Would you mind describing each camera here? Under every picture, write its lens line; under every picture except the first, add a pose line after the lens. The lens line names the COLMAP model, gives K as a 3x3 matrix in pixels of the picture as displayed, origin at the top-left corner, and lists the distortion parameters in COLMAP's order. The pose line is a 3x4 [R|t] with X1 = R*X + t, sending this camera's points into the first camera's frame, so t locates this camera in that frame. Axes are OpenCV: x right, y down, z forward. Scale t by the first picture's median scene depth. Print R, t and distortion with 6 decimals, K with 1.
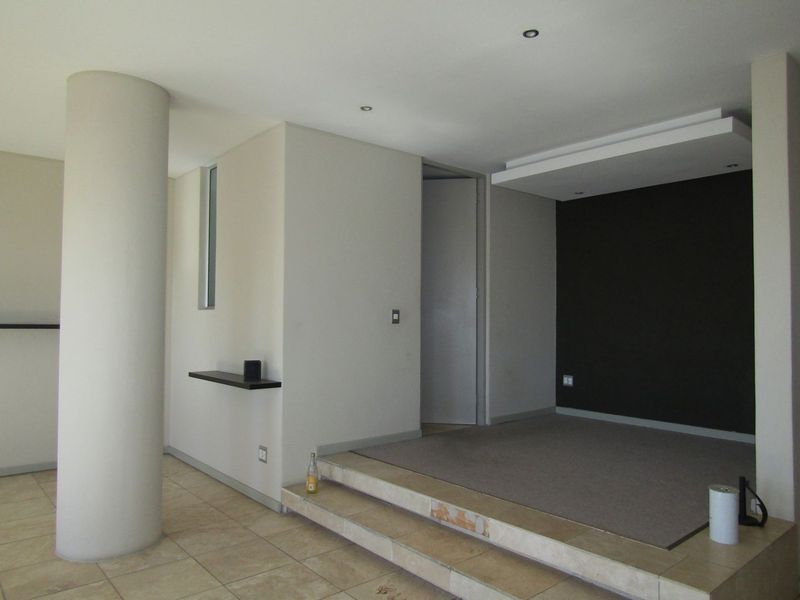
lens RADIAL K [[565.8, 0, 400.0], [0, 565.8, 300.0], [0, 0, 1]] dist [-0.014737, 0.003257]
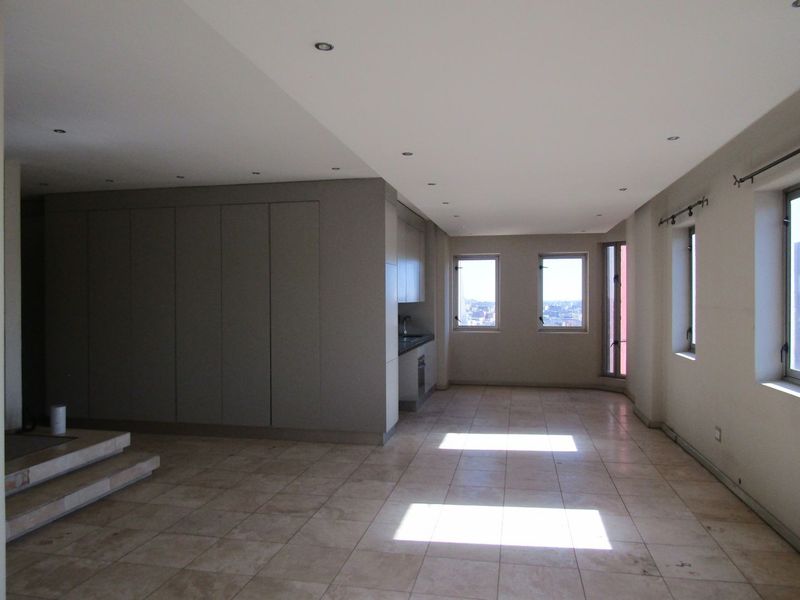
lens RADIAL K [[565.8, 0, 400.0], [0, 565.8, 300.0], [0, 0, 1]] dist [-0.014737, 0.003257]
pose [[-0.607907, -0.005775, 0.793987, -1.060551], [-0.022597, 0.999694, -0.010030, -0.017603], [-0.793686, -0.024039, -0.607852, 0.820425]]
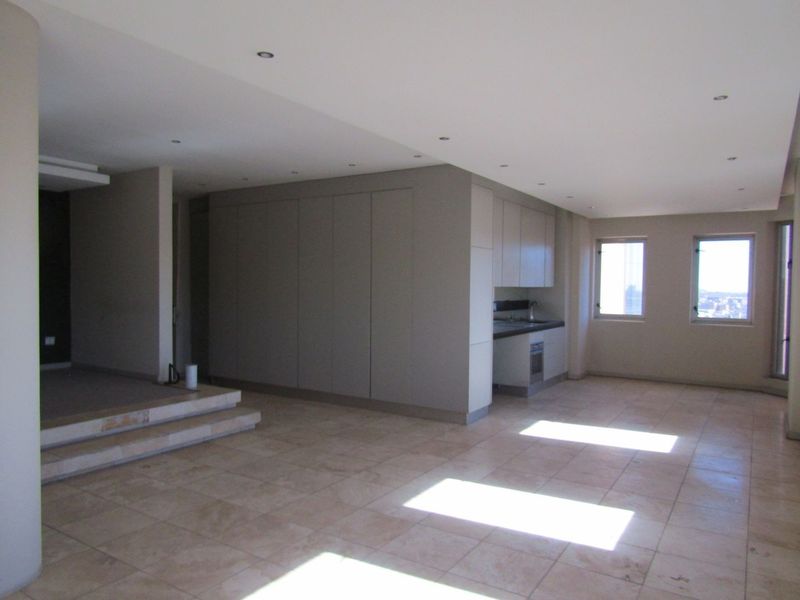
lens RADIAL K [[565.8, 0, 400.0], [0, 565.8, 300.0], [0, 0, 1]] dist [-0.014737, 0.003257]
pose [[-0.285992, -0.035926, 0.957558, -1.246191], [-0.040101, 0.998870, 0.025499, -0.017487], [-0.957393, -0.031107, -0.287109, 0.561864]]
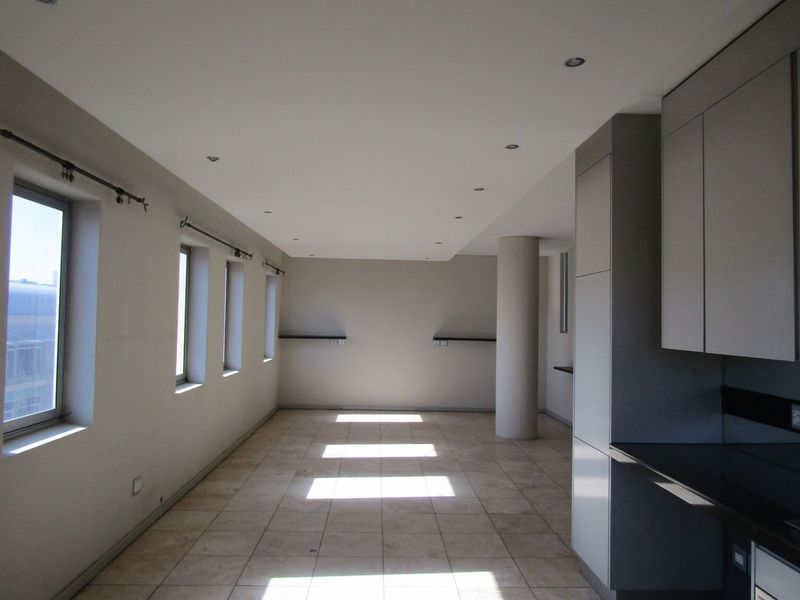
lens RADIAL K [[565.8, 0, 400.0], [0, 565.8, 300.0], [0, 0, 1]] dist [-0.014737, 0.003257]
pose [[0.780392, -0.013463, -0.625146, 0.485588], [0.003306, 0.999843, -0.017404, -0.075416], [0.625282, 0.011515, 0.780314, -0.949708]]
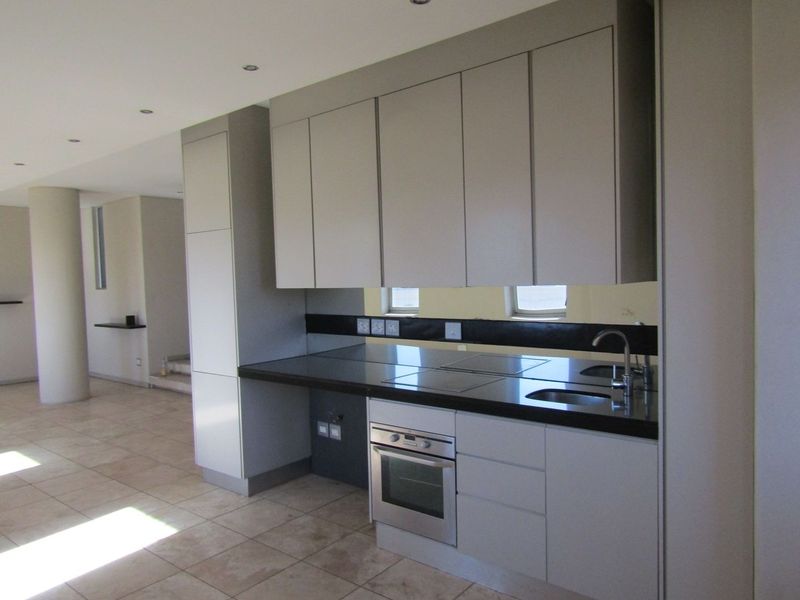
lens RADIAL K [[565.8, 0, 400.0], [0, 565.8, 300.0], [0, 0, 1]] dist [-0.014737, 0.003257]
pose [[0.982239, -0.040706, 0.183168, 0.323510], [0.027492, 0.996871, 0.074112, -0.071377], [-0.185611, -0.067760, 0.980284, -1.167236]]
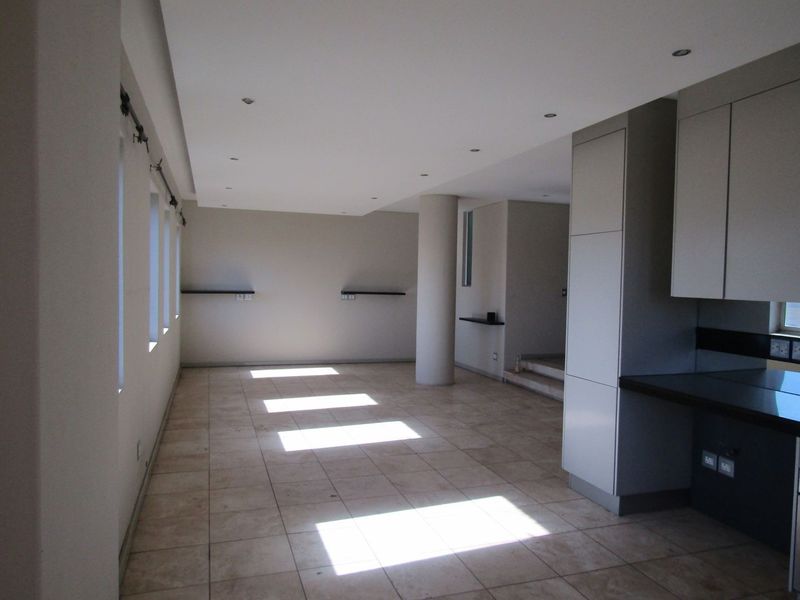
lens RADIAL K [[565.8, 0, 400.0], [0, 565.8, 300.0], [0, 0, 1]] dist [-0.014737, 0.003257]
pose [[0.925537, 0.027036, -0.377690, 0.235507], [-0.004021, 0.998093, 0.061593, -0.072413], [0.378635, -0.055488, 0.923881, -1.146496]]
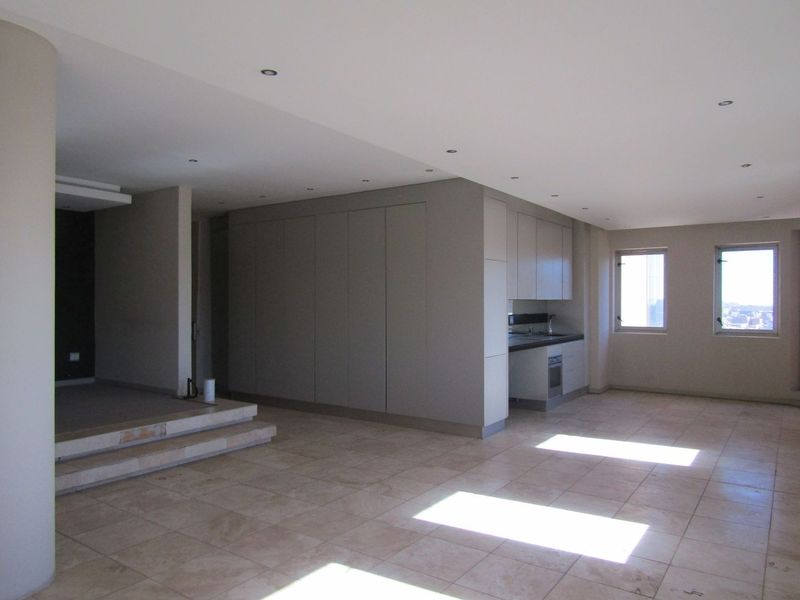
lens RADIAL K [[565.8, 0, 400.0], [0, 565.8, 300.0], [0, 0, 1]] dist [-0.014737, 0.003257]
pose [[-0.244474, -0.003890, 0.969648, -1.259984], [-0.029423, 0.999561, -0.003408, -0.007977], [-0.969209, -0.029363, -0.244482, 0.536149]]
